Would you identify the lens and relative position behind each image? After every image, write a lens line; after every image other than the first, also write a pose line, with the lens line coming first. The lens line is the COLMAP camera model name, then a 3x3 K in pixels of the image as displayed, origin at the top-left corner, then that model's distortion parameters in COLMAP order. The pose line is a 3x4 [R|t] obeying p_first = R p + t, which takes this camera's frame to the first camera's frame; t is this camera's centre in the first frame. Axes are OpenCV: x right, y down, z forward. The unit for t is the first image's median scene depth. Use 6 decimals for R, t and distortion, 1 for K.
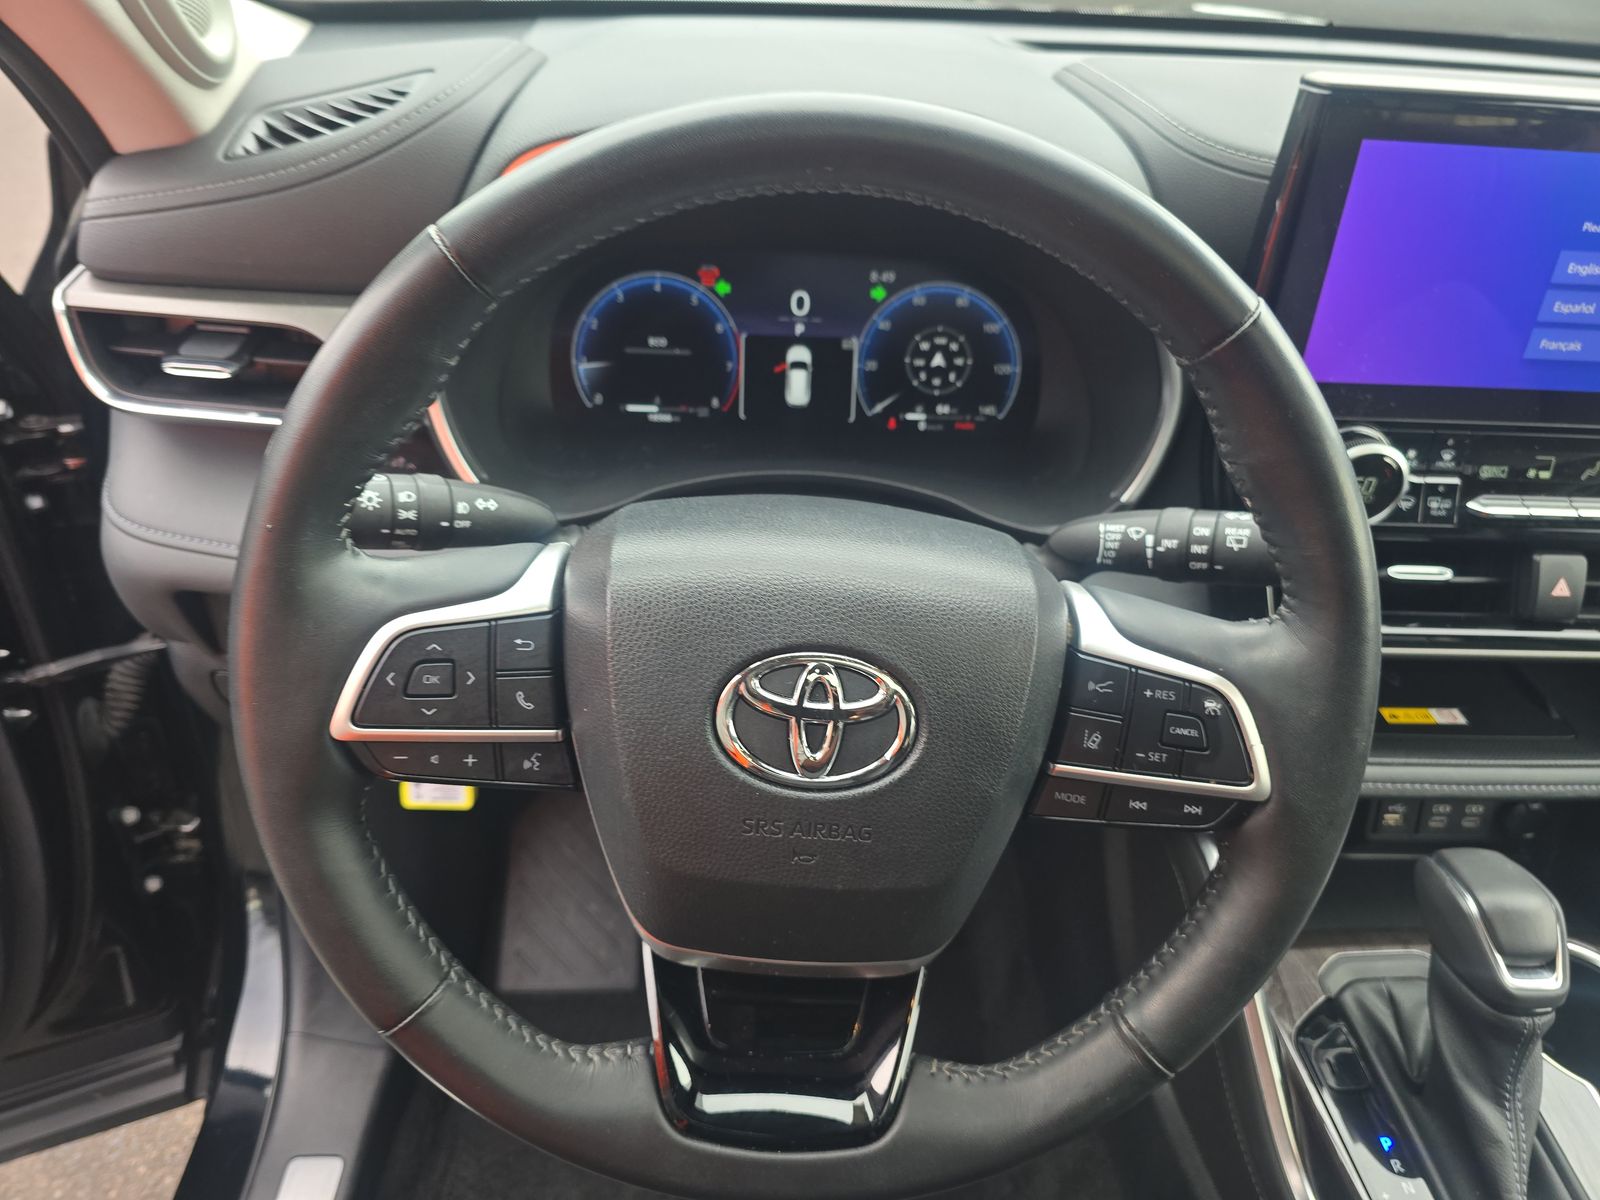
lens RADIAL K [[1074.5, 0, 799.4], [0, 1074.5, 608.5], [0, 0, 1]] dist [0.002930, -0.021485]
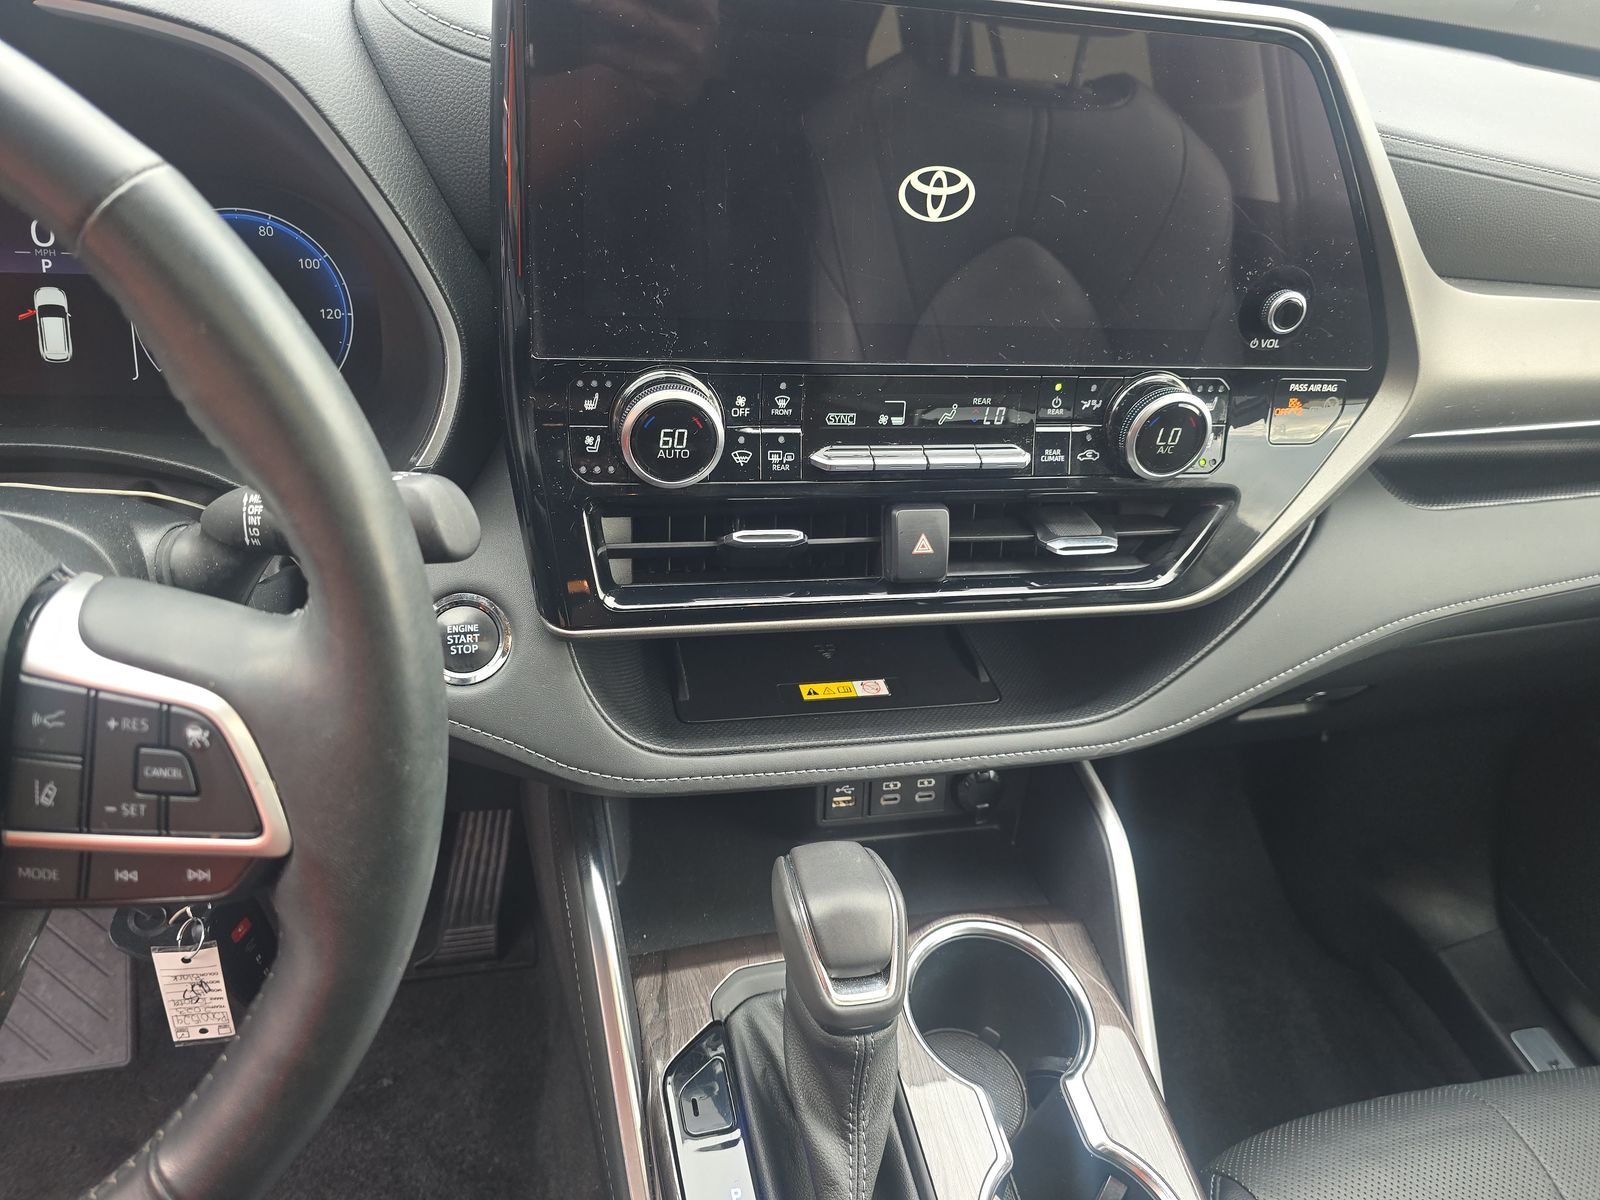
lens RADIAL K [[1074.5, 0, 796.6], [0, 1074.5, 592.1], [0, 0, 1]] dist [0.002930, -0.021485]
pose [[0.976601, -0.057678, 0.207180, 0.419971], [0.056939, 0.998332, 0.009534, 0.006285], [-0.207384, 0.002486, 0.978256, 0.129750]]
